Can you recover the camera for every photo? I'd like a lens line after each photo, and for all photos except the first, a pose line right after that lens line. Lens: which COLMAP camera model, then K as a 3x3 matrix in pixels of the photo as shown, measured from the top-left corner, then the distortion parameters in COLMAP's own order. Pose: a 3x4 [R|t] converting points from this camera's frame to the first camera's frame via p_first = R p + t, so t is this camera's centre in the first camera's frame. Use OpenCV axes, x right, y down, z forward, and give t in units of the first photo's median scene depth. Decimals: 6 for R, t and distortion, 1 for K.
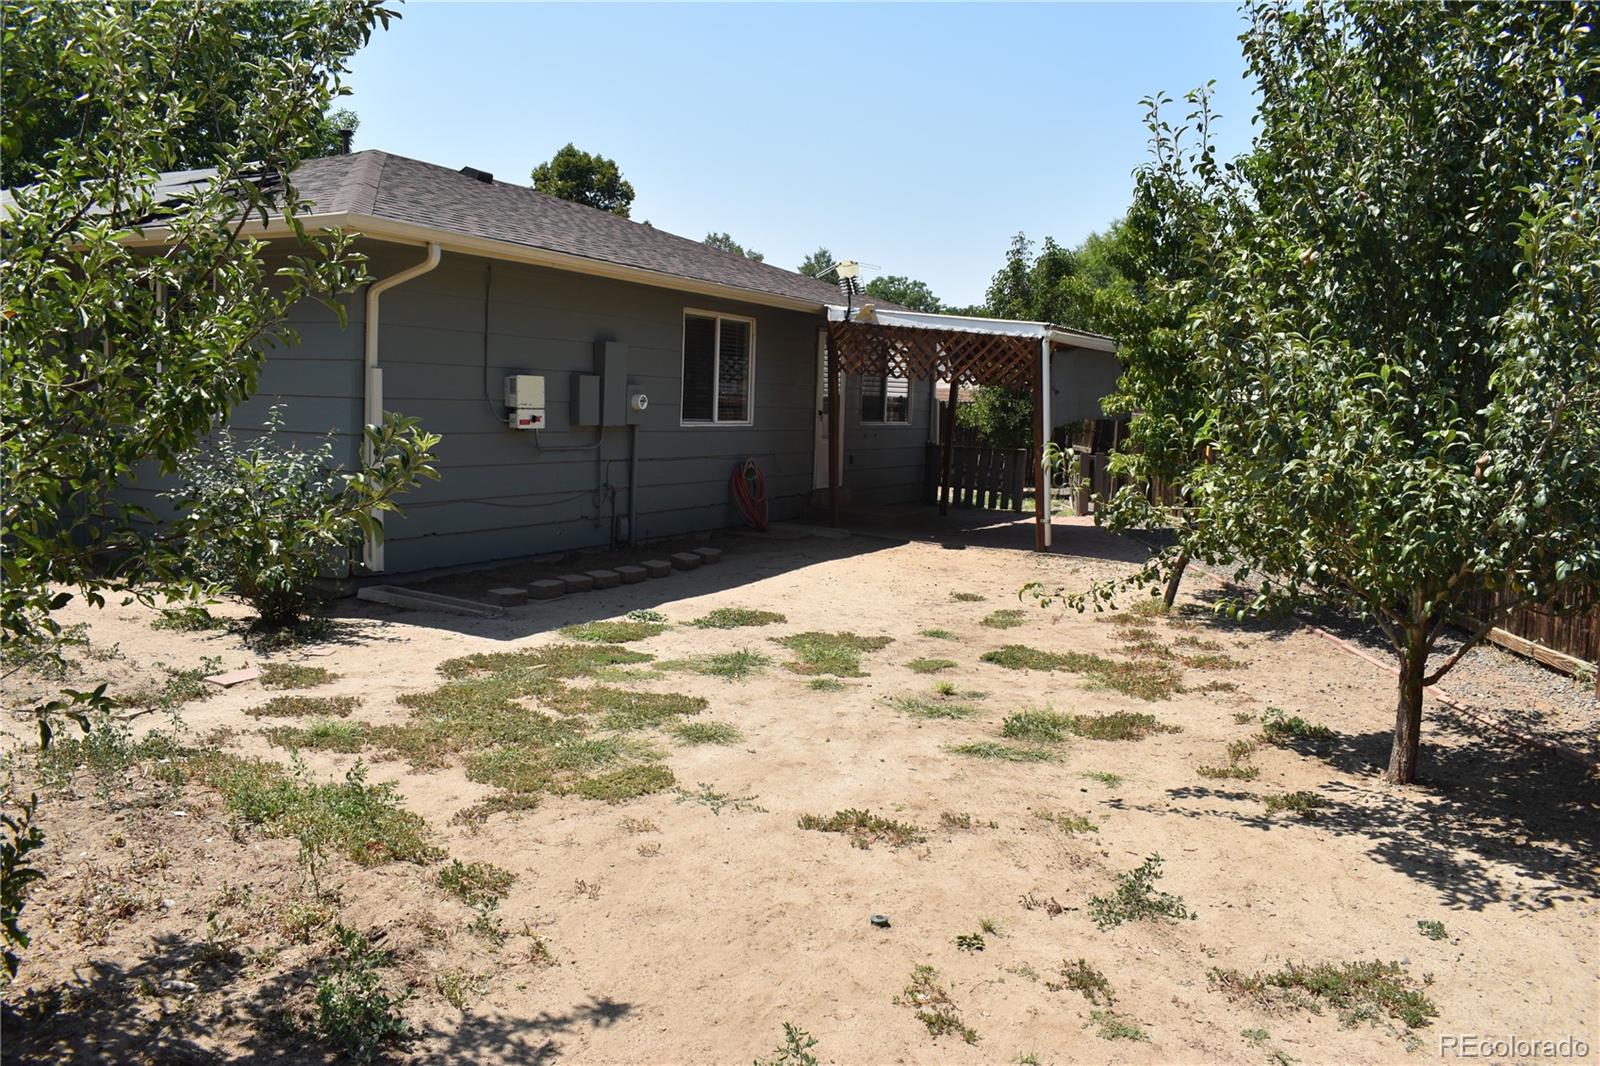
lens RADIAL K [[1243.2, 0, 812.4], [0, 1243.2, 535.8], [0, 0, 1]] dist [-0.094095, 0.016562]
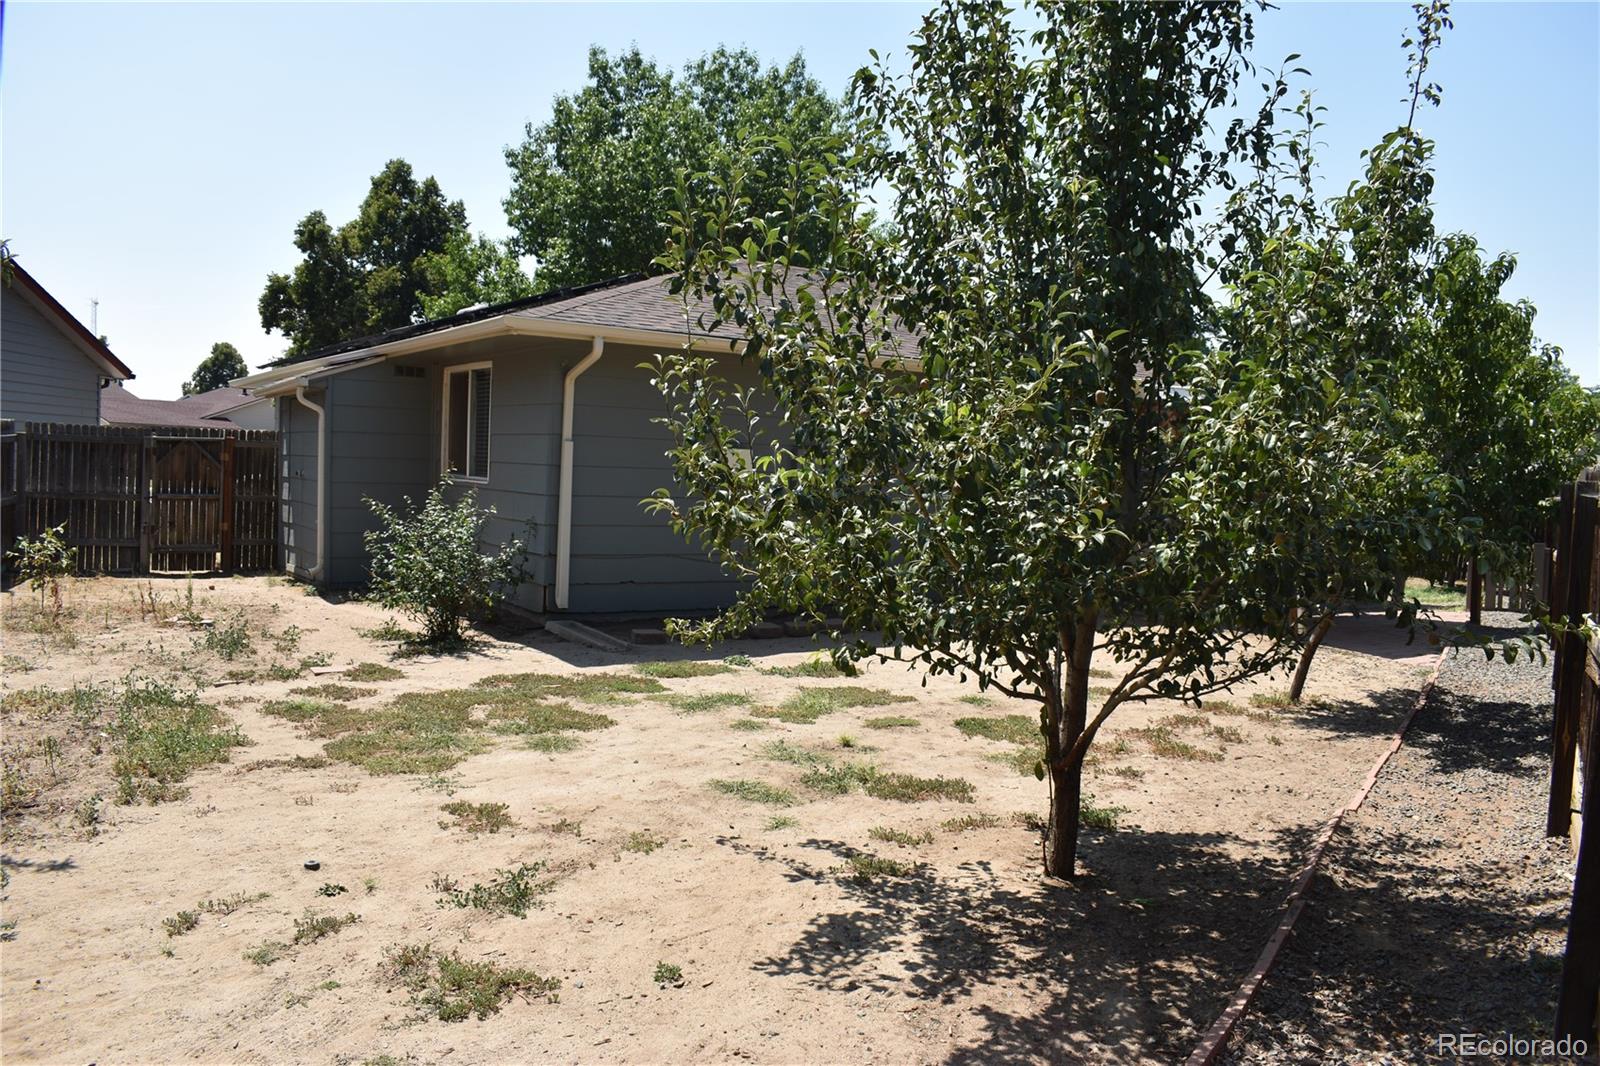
lens RADIAL K [[1243.2, 0, 850.9], [0, 1243.2, 539.6], [0, 0, 1]] dist [-0.094095, 0.016562]
pose [[0.872563, 0.022623, -0.487977, 0.895183], [-0.057412, 0.996753, -0.056449, 0.023781], [0.485116, 0.077271, 0.871029, 0.152425]]
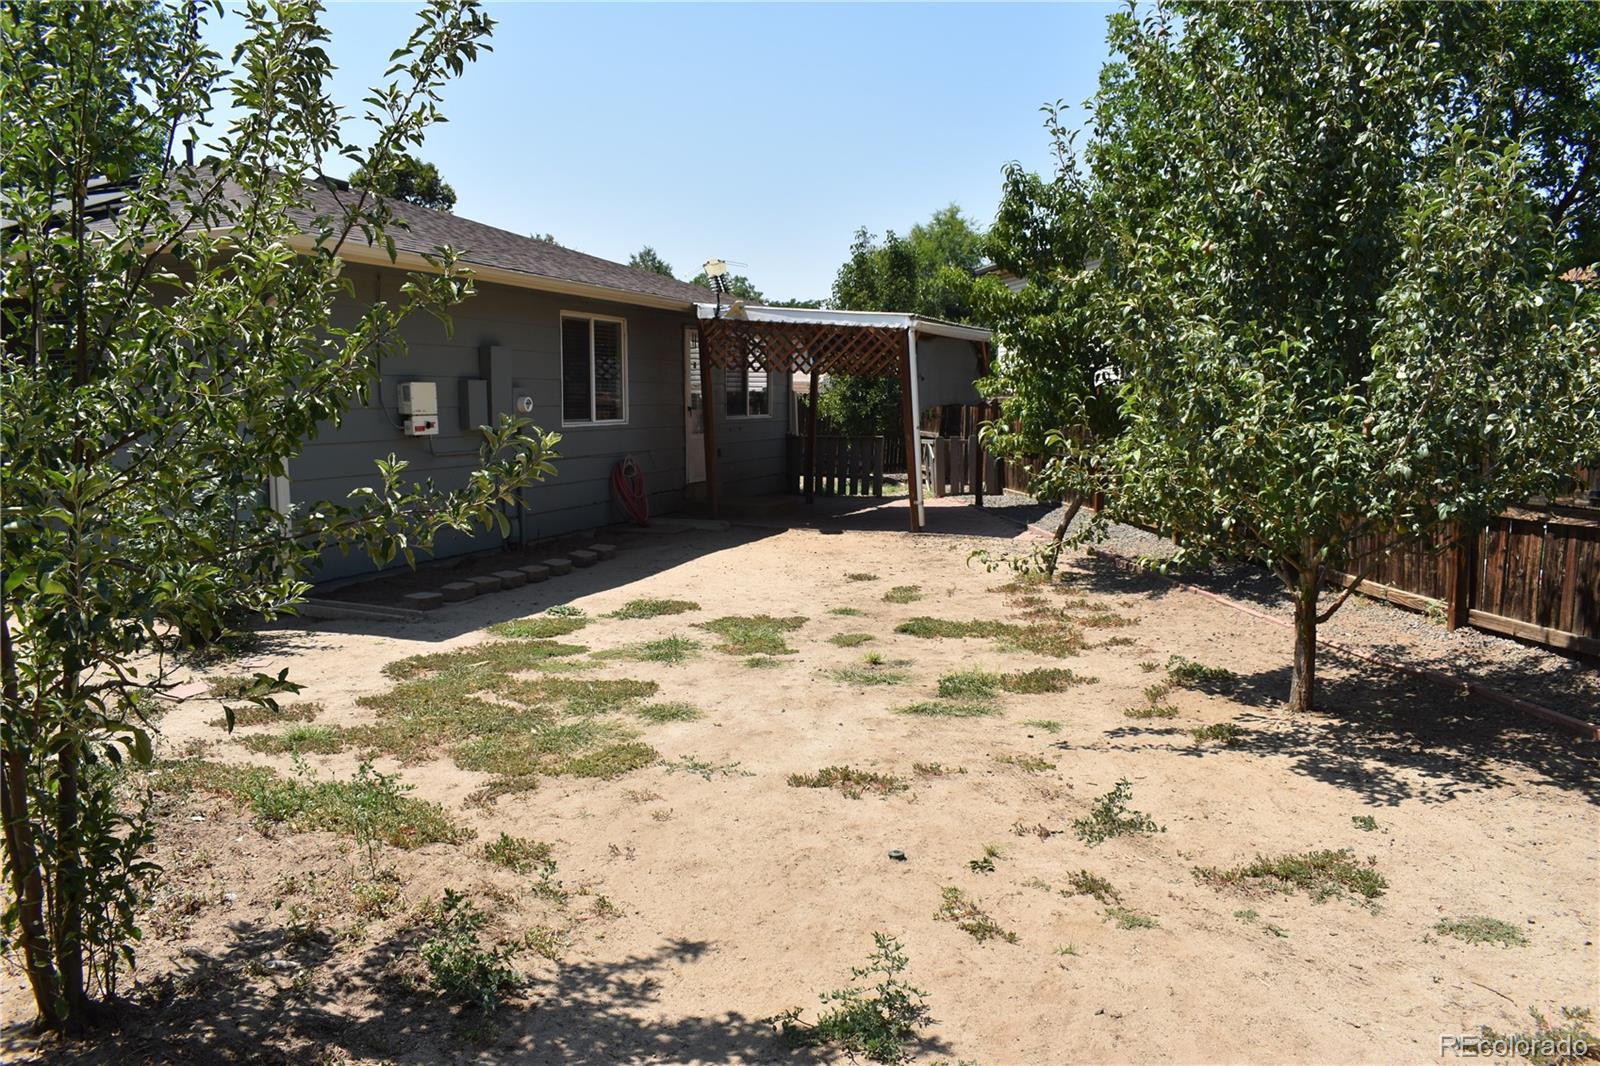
lens RADIAL K [[1243.2, 0, 799.4], [0, 1243.2, 538.0], [0, 0, 1]] dist [-0.094095, 0.016562]
pose [[0.990197, -0.052833, 0.129302, -0.132027], [0.052182, 0.998602, 0.008418, 0.010426], [-0.129566, -0.001588, 0.991570, -0.076568]]
